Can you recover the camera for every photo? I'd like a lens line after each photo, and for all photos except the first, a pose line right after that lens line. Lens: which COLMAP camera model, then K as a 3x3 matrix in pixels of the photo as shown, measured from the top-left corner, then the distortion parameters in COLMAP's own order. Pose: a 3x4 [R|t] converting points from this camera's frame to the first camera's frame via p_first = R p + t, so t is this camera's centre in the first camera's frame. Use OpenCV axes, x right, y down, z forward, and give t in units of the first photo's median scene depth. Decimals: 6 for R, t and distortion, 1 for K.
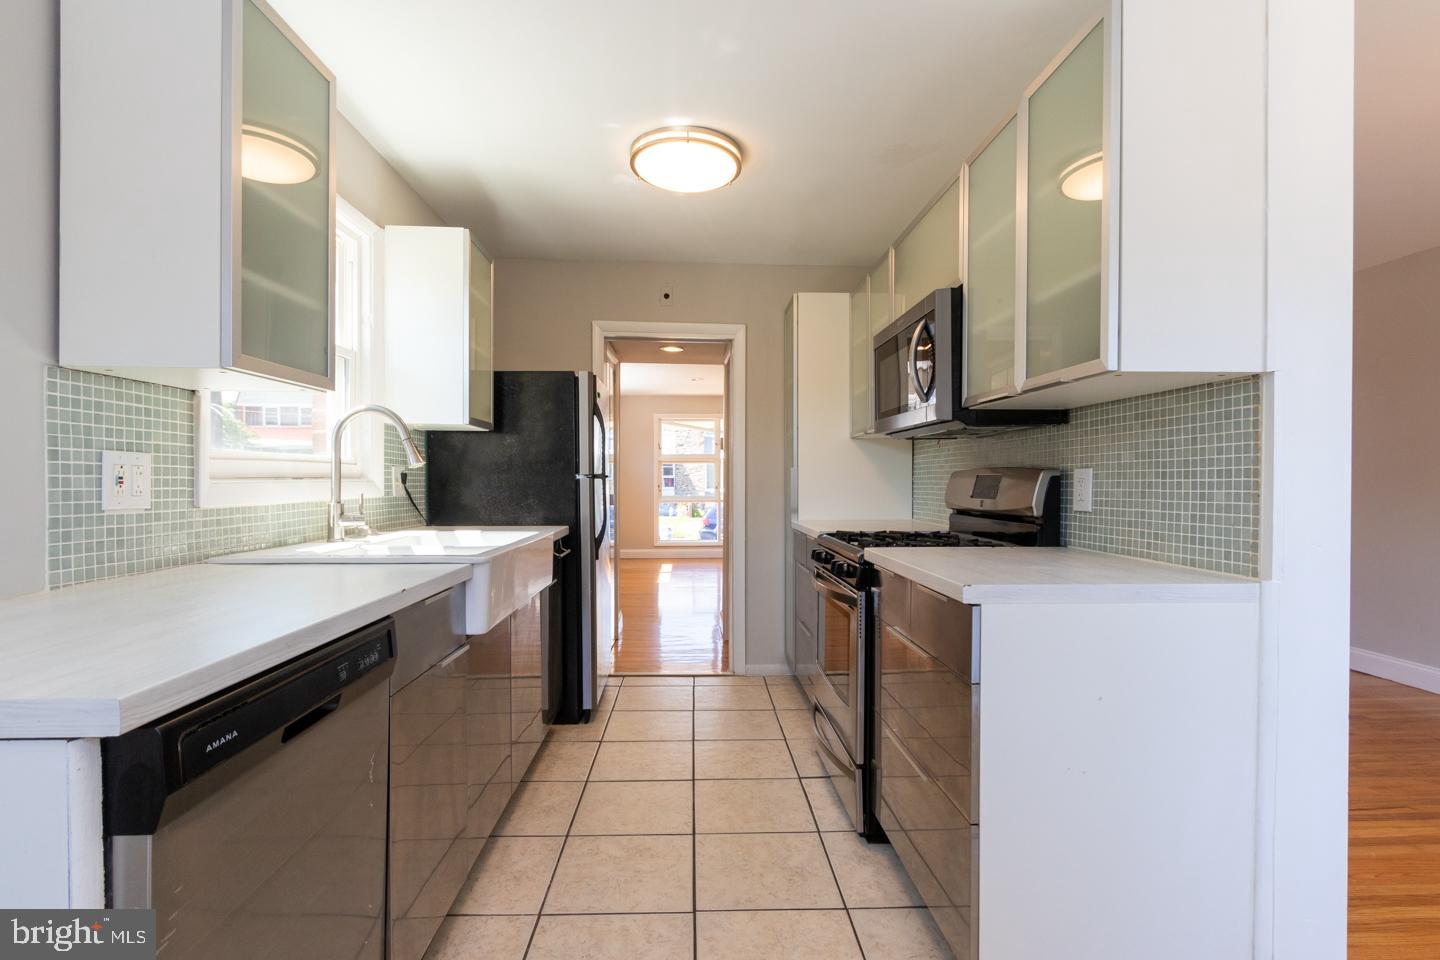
lens RADIAL K [[694.6, 0, 719.7], [0, 694.6, 483.9], [0, 0, 1]] dist [0.000842, 0.001836]
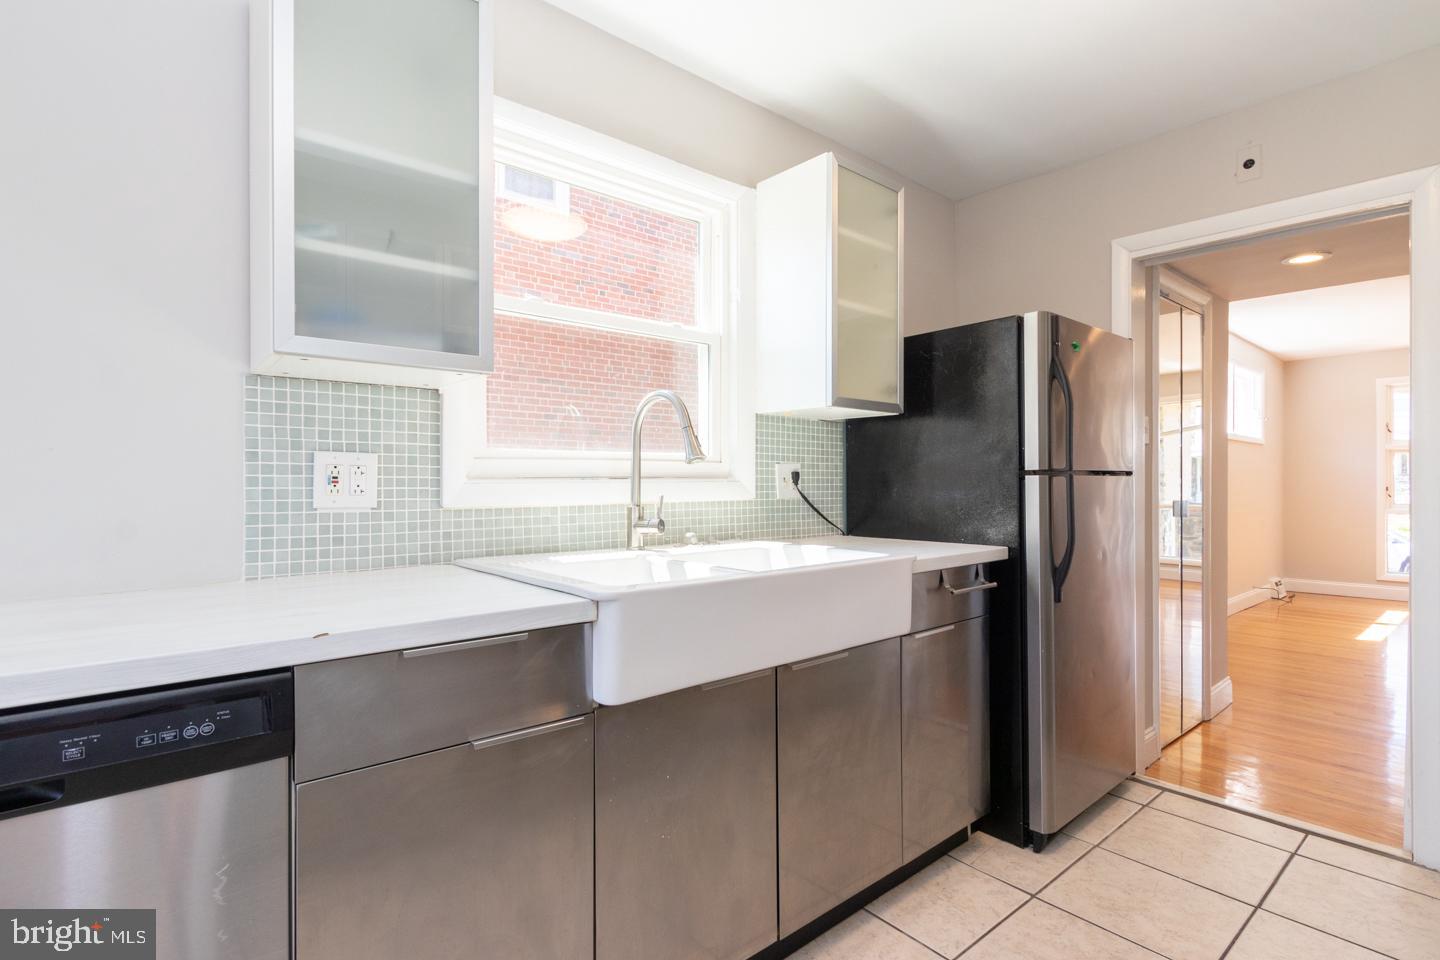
lens RADIAL K [[694.6, 0, 719.7], [0, 694.6, 483.9], [0, 0, 1]] dist [0.000842, 0.001836]
pose [[0.616920, -0.002348, -0.787022, 0.283830], [-0.000319, 0.999995, -0.003234, 0.003697], [0.787026, 0.002246, 0.616916, 0.742005]]
